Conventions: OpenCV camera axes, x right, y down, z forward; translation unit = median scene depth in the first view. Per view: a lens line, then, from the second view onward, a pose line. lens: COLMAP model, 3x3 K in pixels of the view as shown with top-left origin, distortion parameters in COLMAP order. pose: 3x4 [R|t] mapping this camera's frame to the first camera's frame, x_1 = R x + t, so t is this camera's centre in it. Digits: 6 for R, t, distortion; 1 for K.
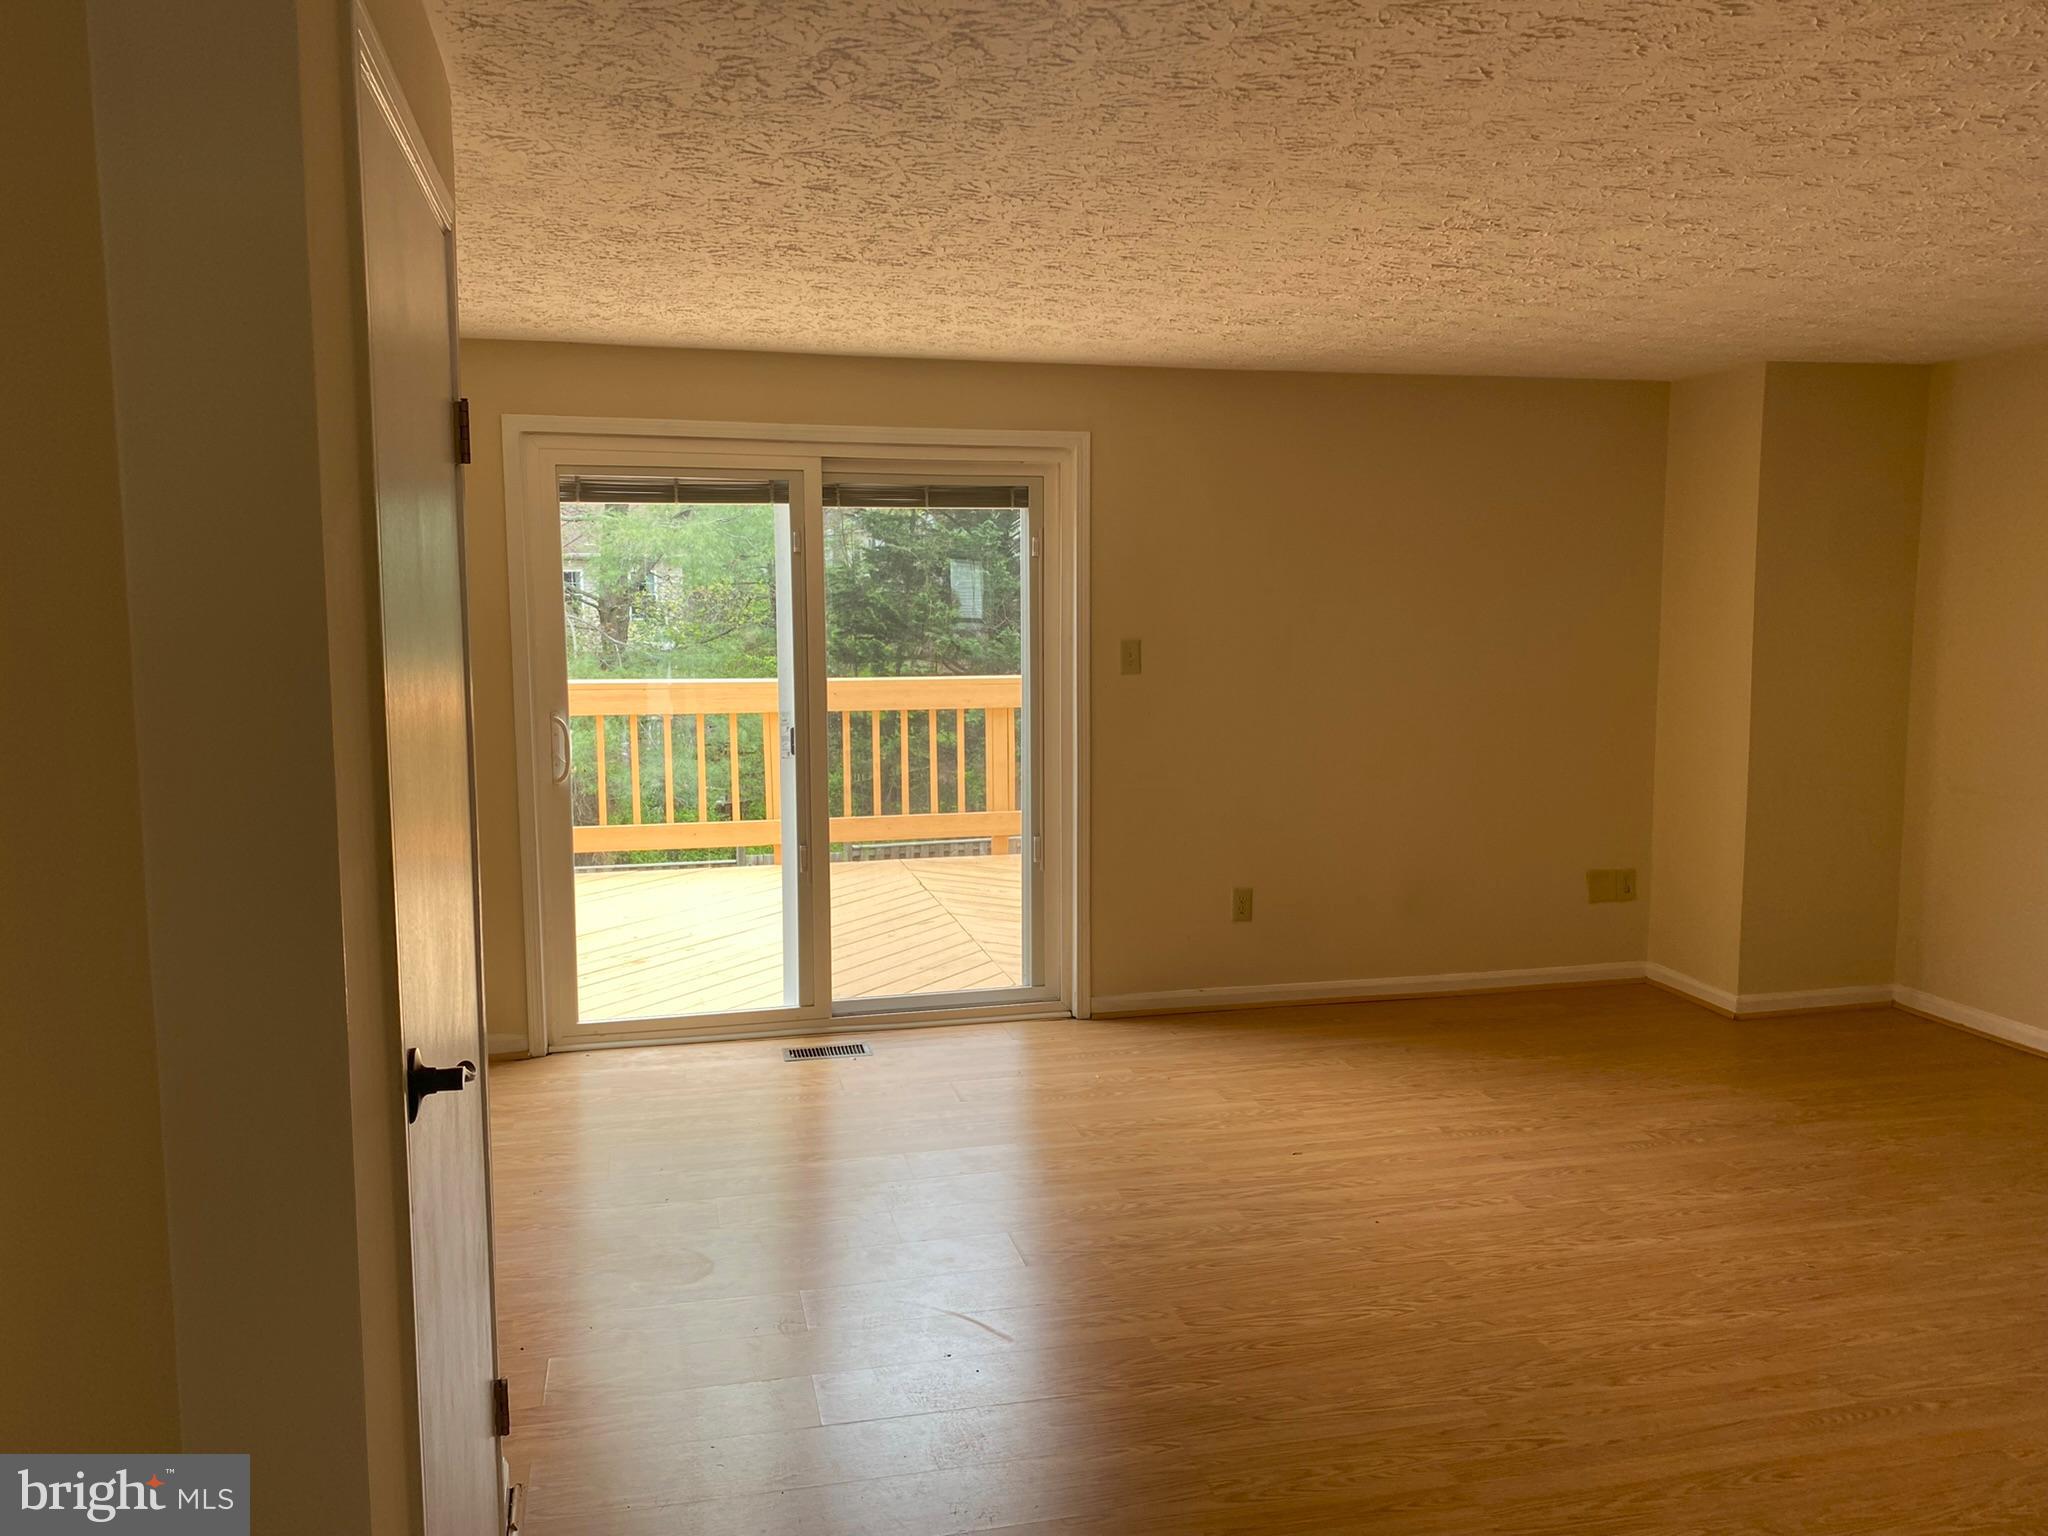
lens RADIAL K [[1557.0, 0, 1036.8], [0, 1557.0, 751.1], [0, 0, 1]] dist [0.061101, -0.032201]
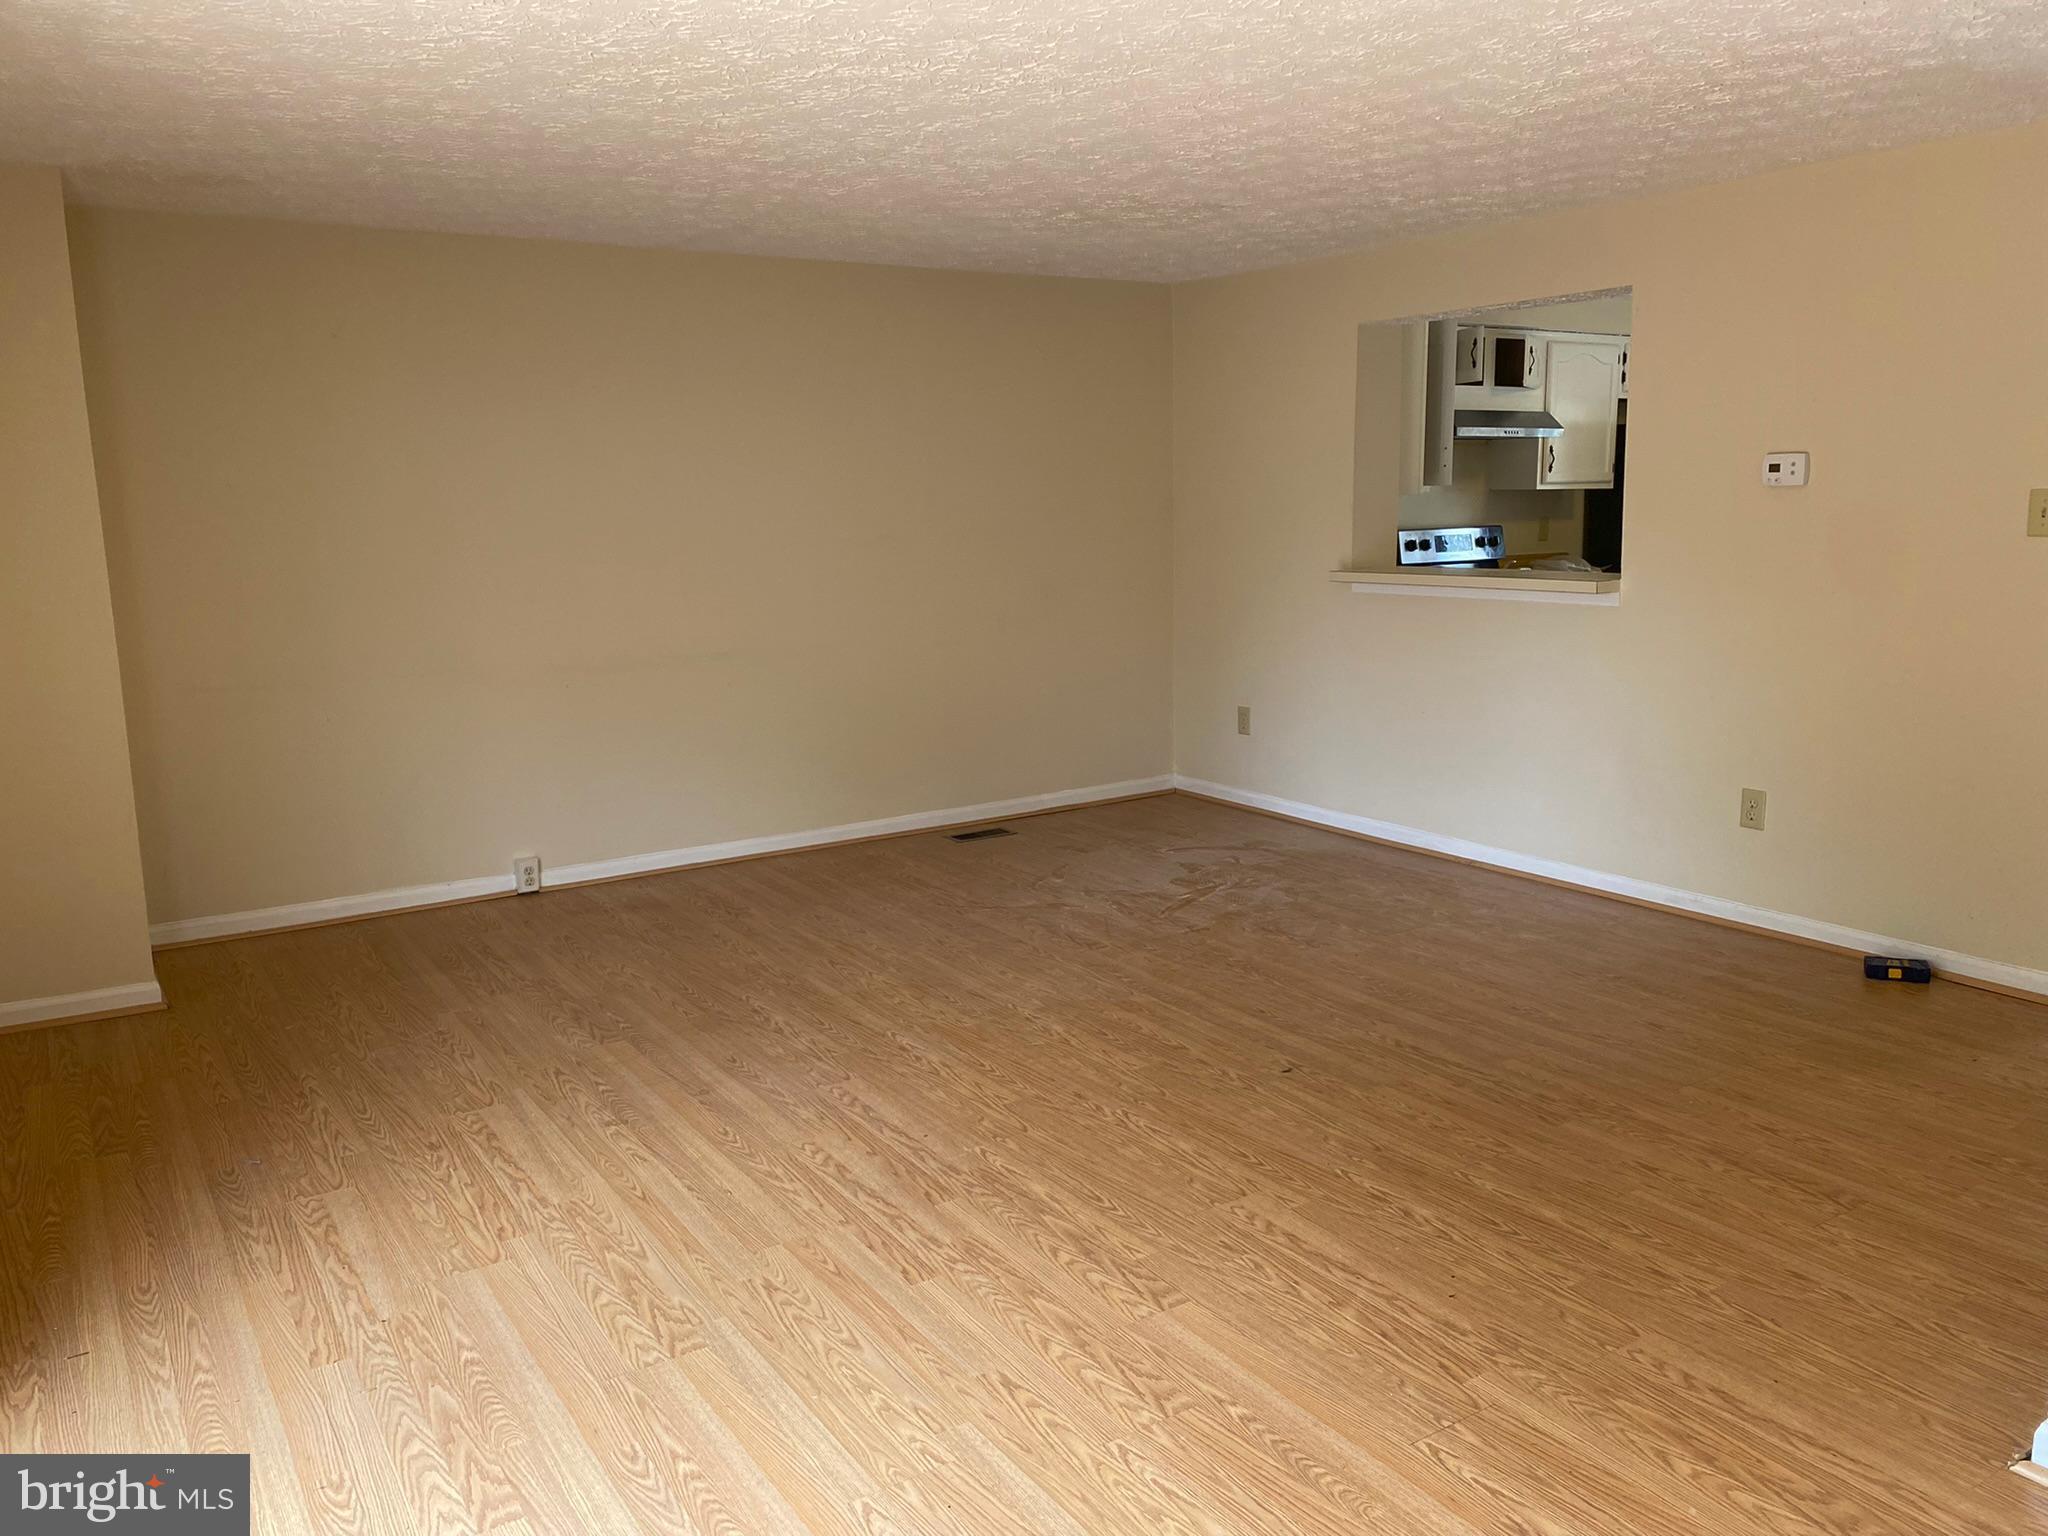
lens RADIAL K [[1557.0, 0, 1030.0], [0, 1557.0, 761.8], [0, 0, 1]] dist [0.061101, -0.032201]
pose [[-0.326776, -0.158178, 0.931771, -0.474566], [0.112874, 0.972307, 0.204644, -0.072082], [-0.938337, 0.172046, -0.299872, 0.899522]]
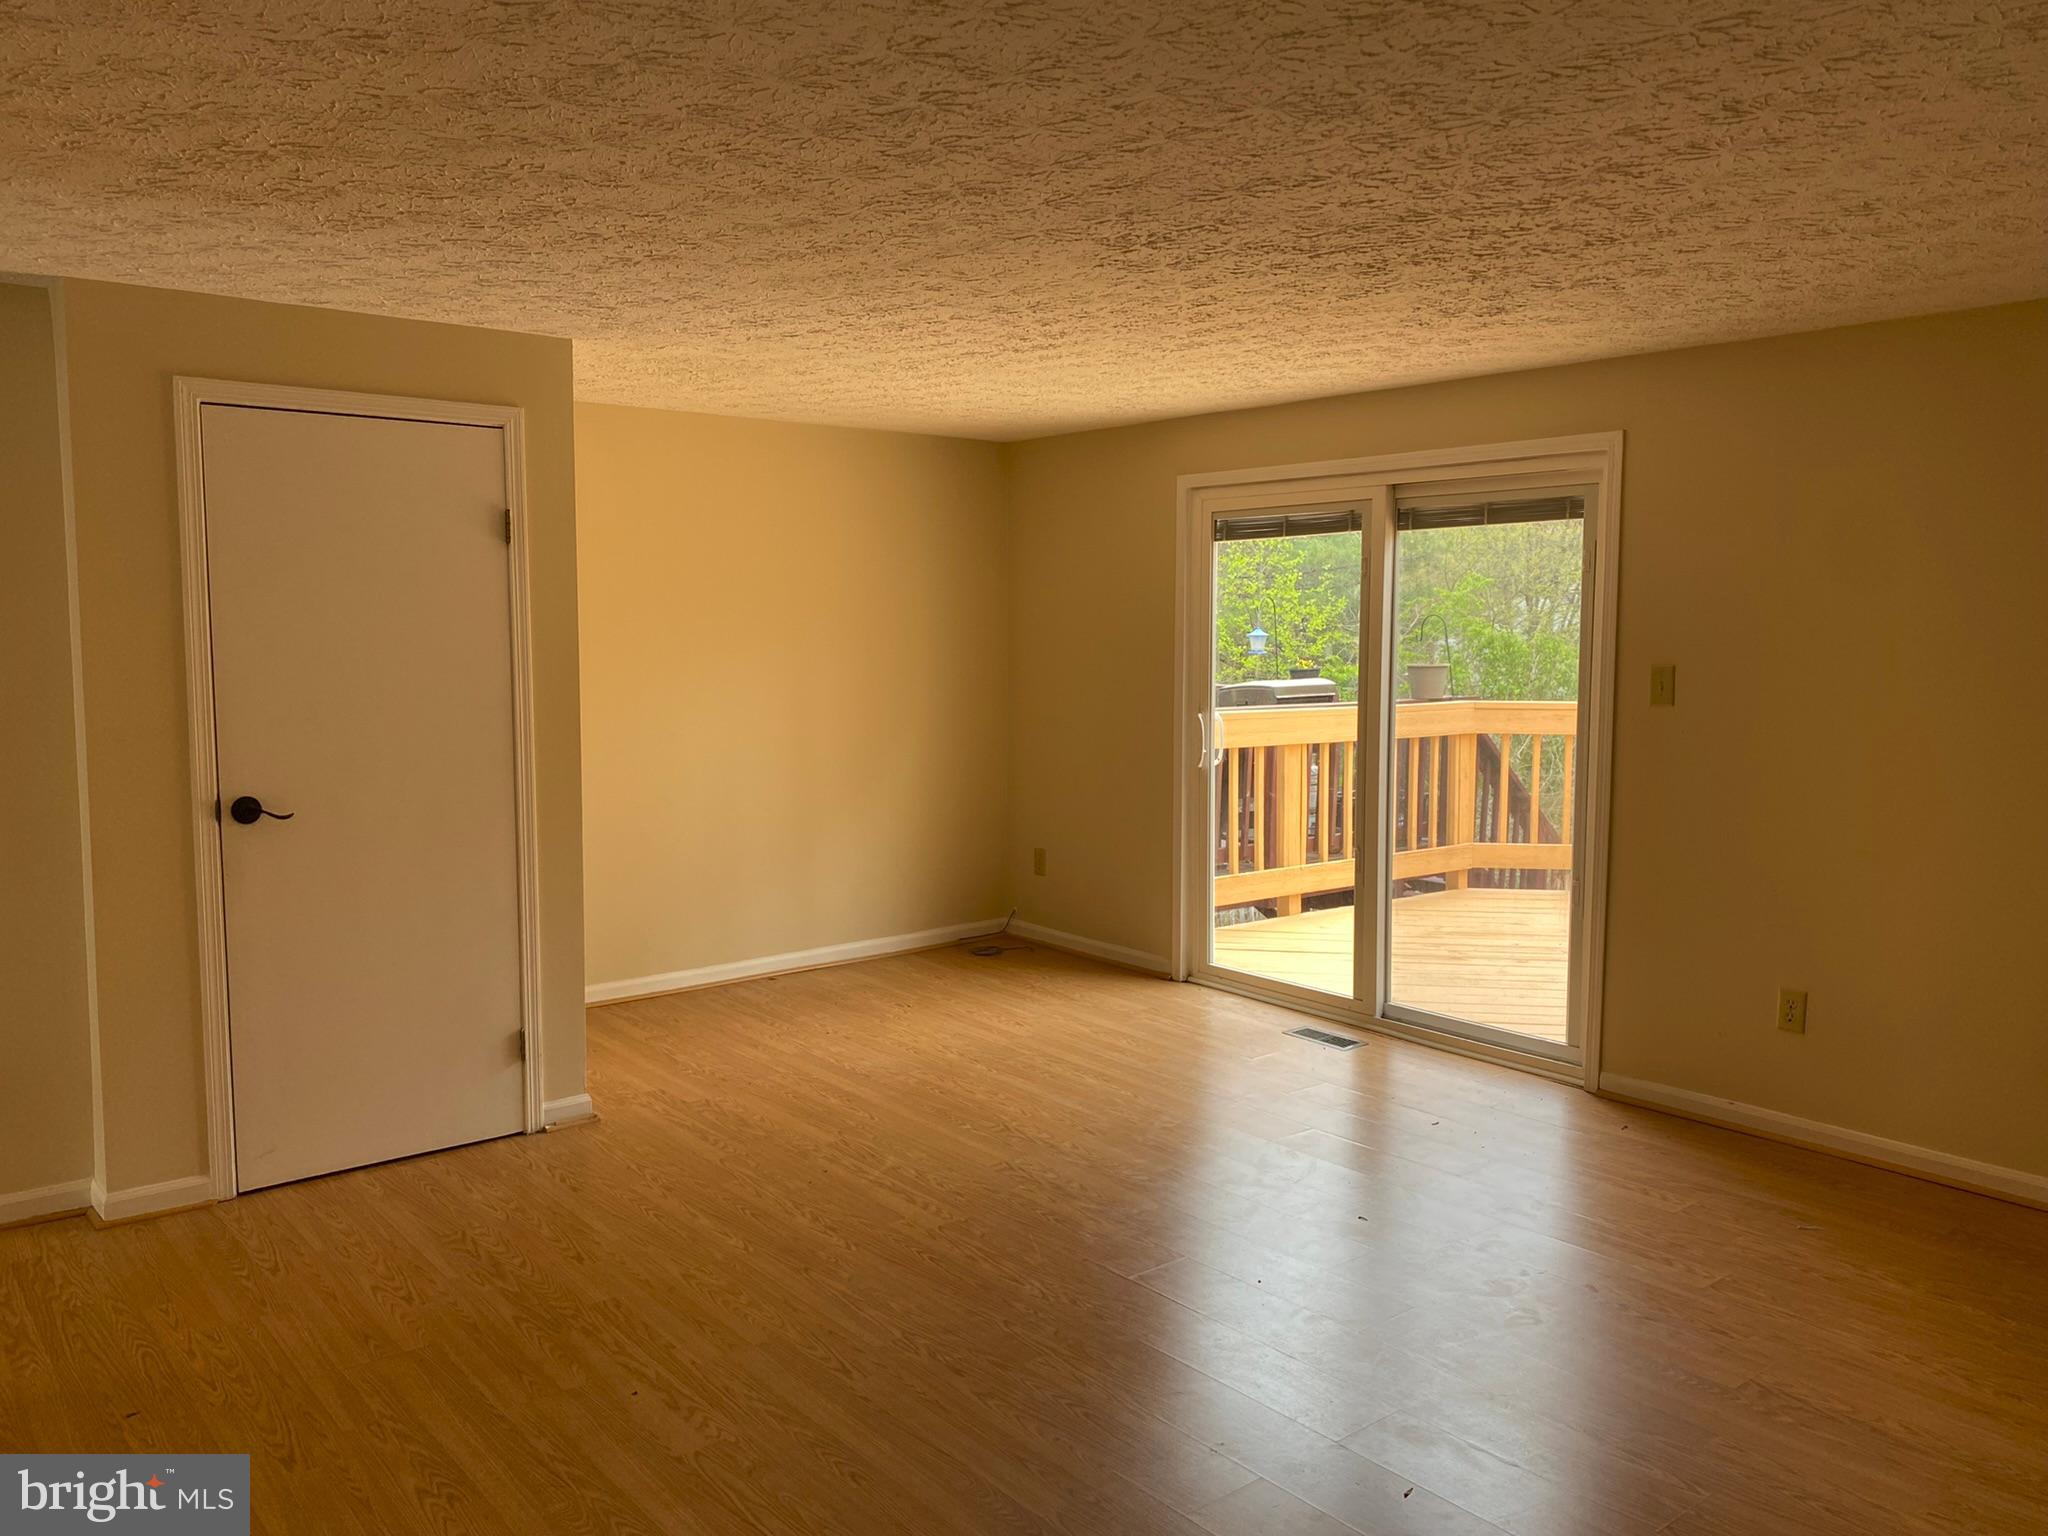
lens RADIAL K [[1557.0, 0, 1033.4], [0, 1557.0, 778.0], [0, 0, 1]] dist [0.061101, -0.032201]
pose [[0.425298, 0.091371, -0.900429, 0.761287], [-0.092194, 0.994089, 0.057330, -0.030696], [0.900345, 0.058632, 0.431208, 0.350939]]
